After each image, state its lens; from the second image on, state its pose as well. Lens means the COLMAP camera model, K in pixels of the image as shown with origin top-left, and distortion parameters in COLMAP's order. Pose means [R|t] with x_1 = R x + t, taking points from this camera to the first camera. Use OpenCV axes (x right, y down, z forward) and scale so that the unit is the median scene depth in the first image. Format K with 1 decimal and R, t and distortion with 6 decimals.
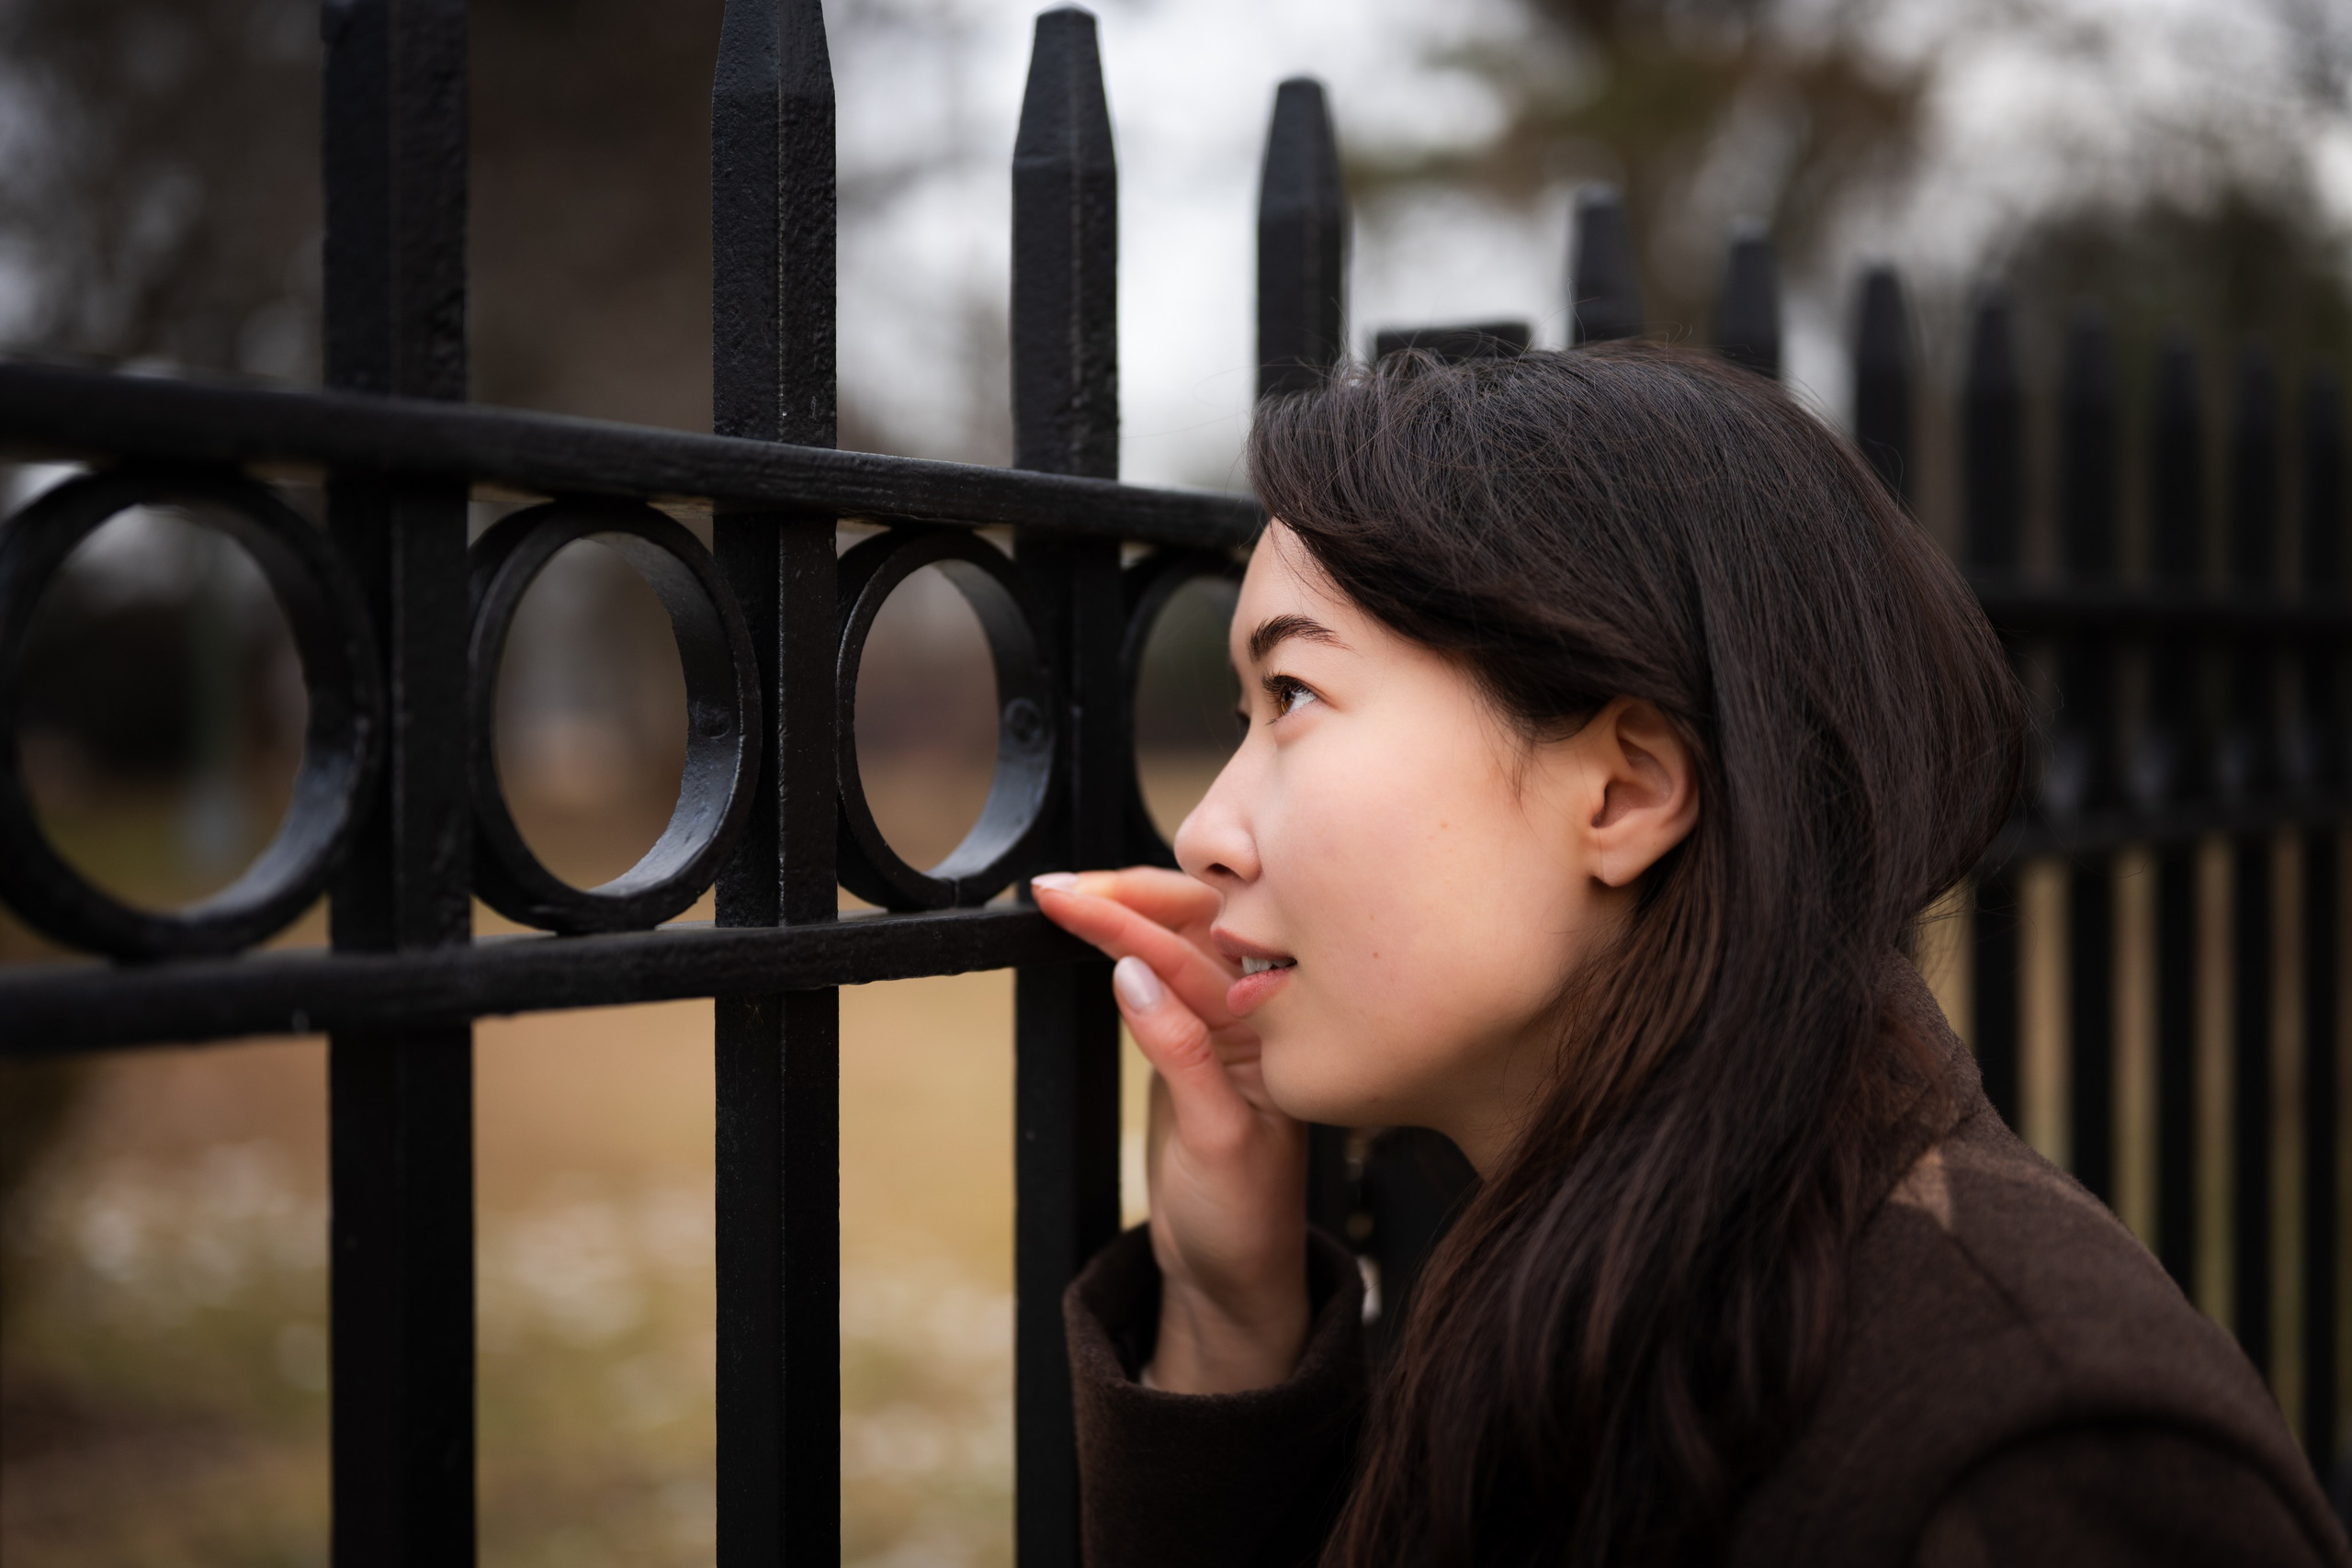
lens RADIAL K [[3509.0, 0, 1177.0], [0, 3509.0, 1047.4], [0, 0, 1]] dist [-0.021650, 0.039829]
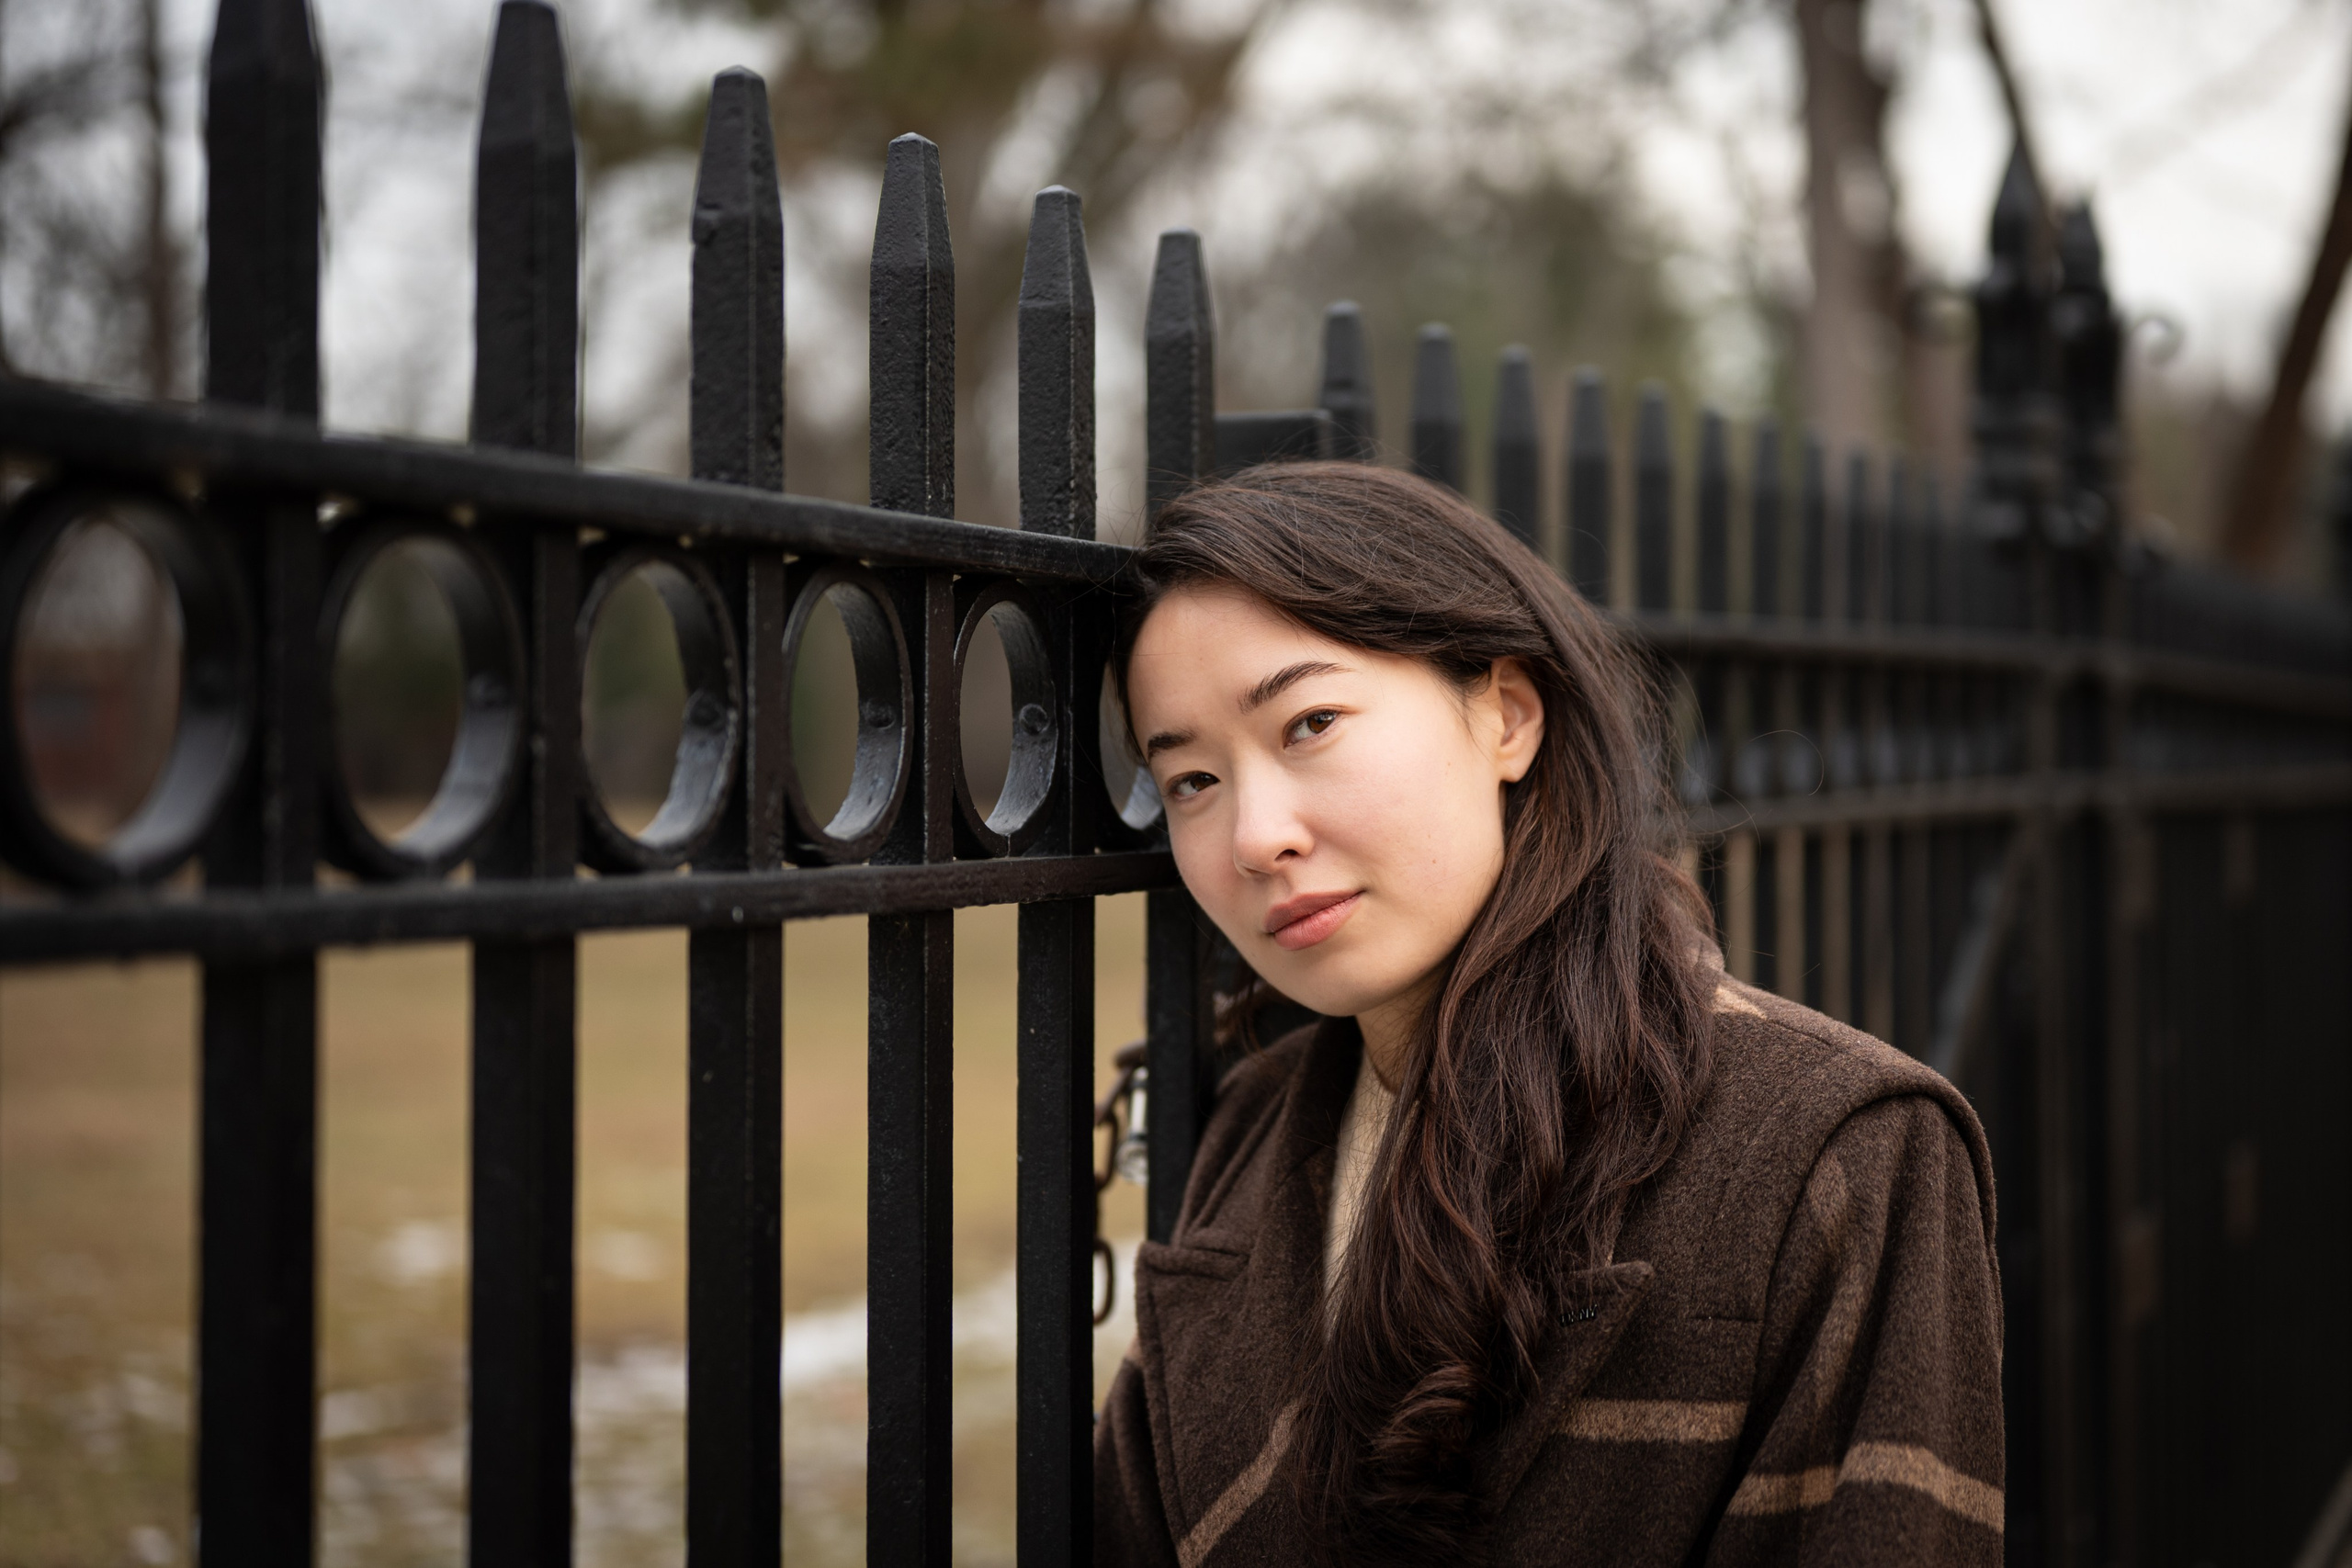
lens RADIAL K [[3452.0, 0, 1176.0], [0, 3452.0, 784.0], [0, 0, 1]] dist [0.003998, 0.037505]
pose [[0.987603, 0.020198, 0.155667, -0.223426], [-0.008947, 0.997318, -0.072643, 0.031133], [-0.156717, 0.070350, 0.985135, -0.351144]]
